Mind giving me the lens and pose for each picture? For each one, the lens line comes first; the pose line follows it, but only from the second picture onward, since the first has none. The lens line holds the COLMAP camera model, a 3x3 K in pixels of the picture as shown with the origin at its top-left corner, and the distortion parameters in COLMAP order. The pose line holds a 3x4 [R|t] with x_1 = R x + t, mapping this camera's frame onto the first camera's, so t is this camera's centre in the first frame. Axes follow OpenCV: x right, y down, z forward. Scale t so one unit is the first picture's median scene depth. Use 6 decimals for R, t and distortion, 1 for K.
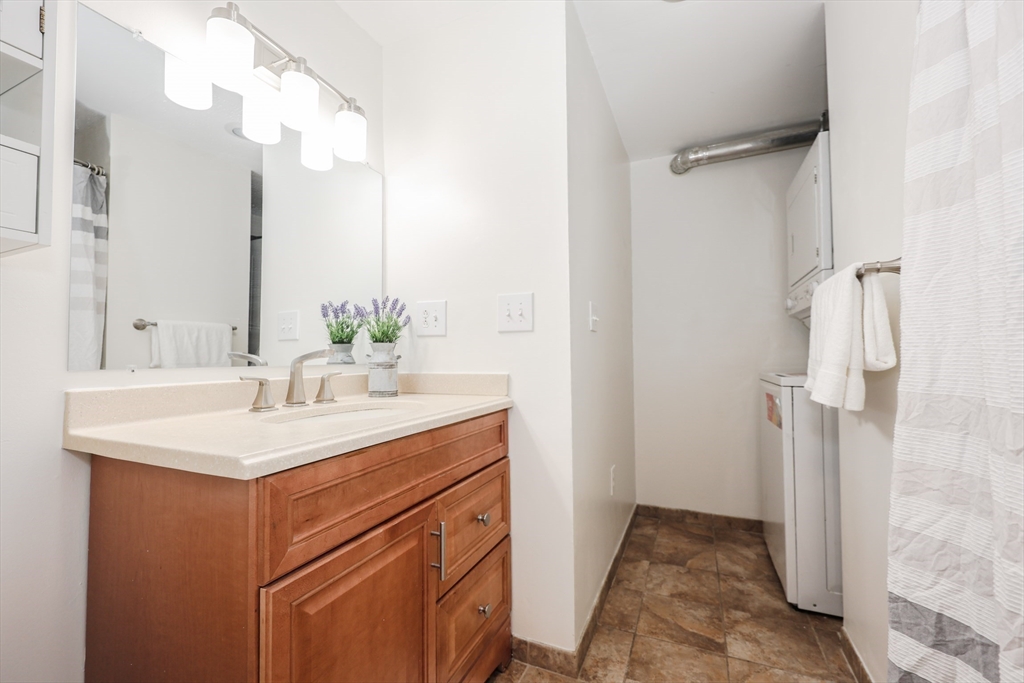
lens RADIAL K [[418.7, 0, 514.1], [0, 418.7, 343.3], [0, 0, 1]] dist [0.004809, -0.001318]
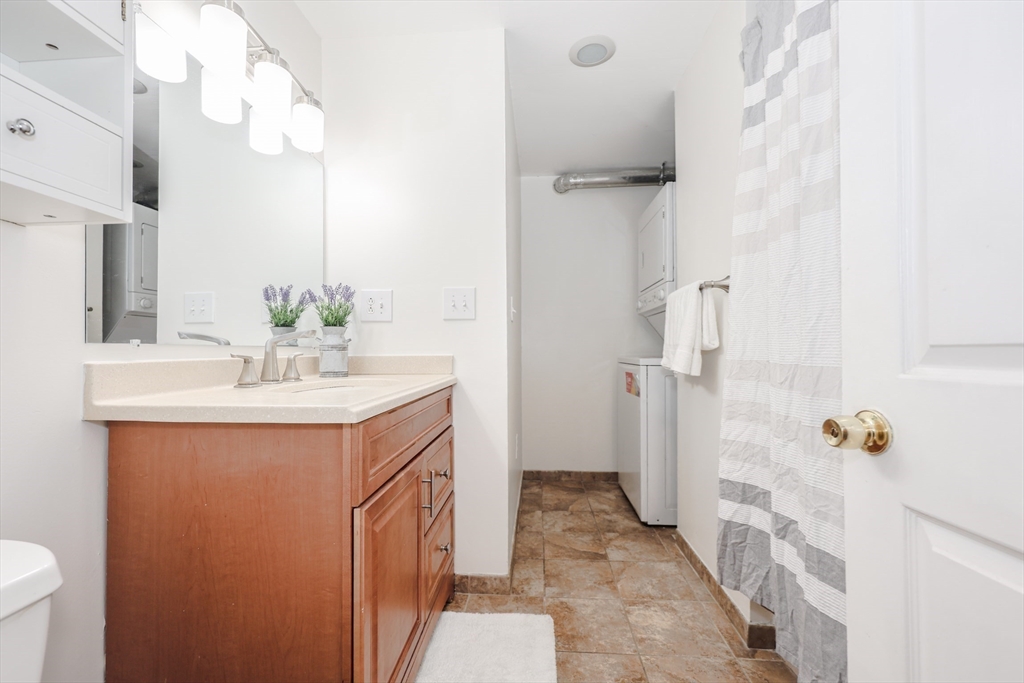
lens RADIAL K [[418.7, 0, 509.5], [0, 418.7, 345.9], [0, 0, 1]] dist [0.004809, -0.001318]
pose [[0.941418, 0.006777, 0.337173, -0.266394], [-0.013908, 0.999728, 0.018739, 0.022914], [-0.336954, -0.022330, 0.941256, -0.163493]]
